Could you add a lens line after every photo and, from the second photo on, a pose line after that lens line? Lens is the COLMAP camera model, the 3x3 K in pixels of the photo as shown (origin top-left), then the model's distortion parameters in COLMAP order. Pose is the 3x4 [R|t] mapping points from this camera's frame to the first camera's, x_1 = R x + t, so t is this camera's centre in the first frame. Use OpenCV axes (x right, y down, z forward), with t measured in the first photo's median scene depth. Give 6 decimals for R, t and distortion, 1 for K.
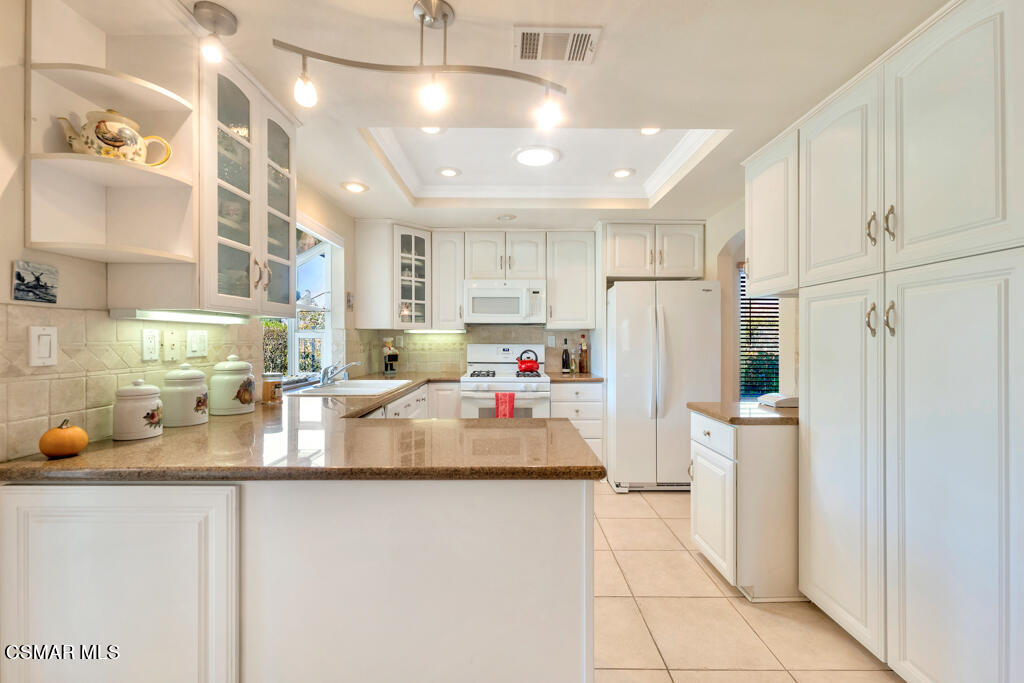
lens RADIAL K [[421.3, 0, 513.8], [0, 421.3, 342.4], [0, 0, 1]] dist [0.000724, 0.000076]
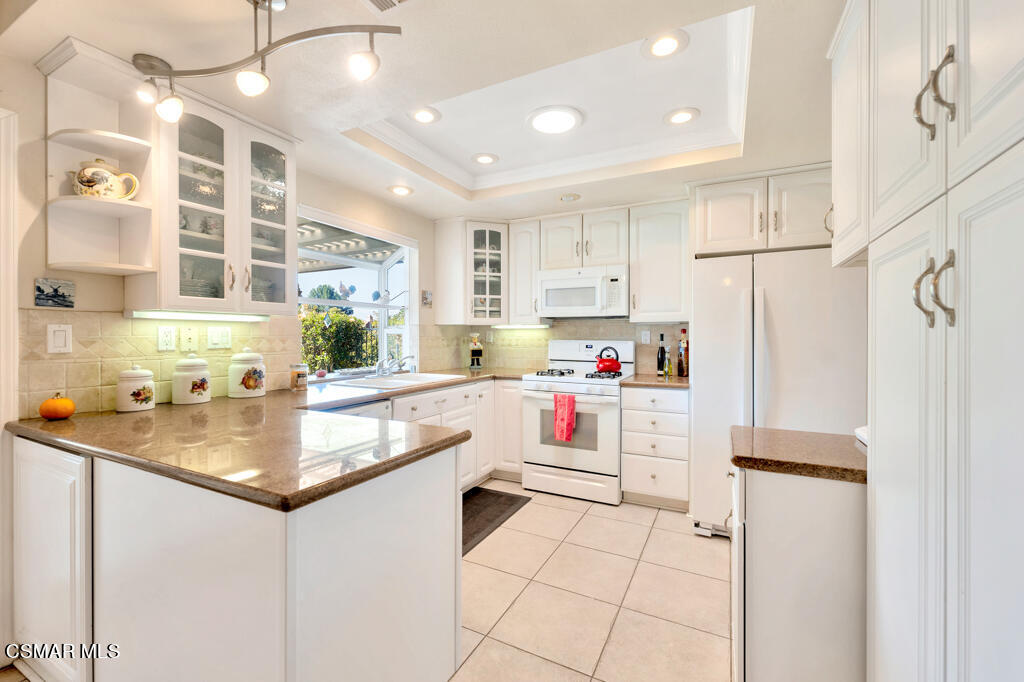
lens RADIAL K [[421.8, 0, 512.3], [0, 421.8, 338.1], [0, 0, 1]] dist [0.001069, 0.000286]
pose [[0.888139, 0.003527, -0.459562, 0.285997], [-0.003898, 0.999992, 0.000142, 0.000264], [0.459559, 0.001665, 0.888146, 0.152395]]
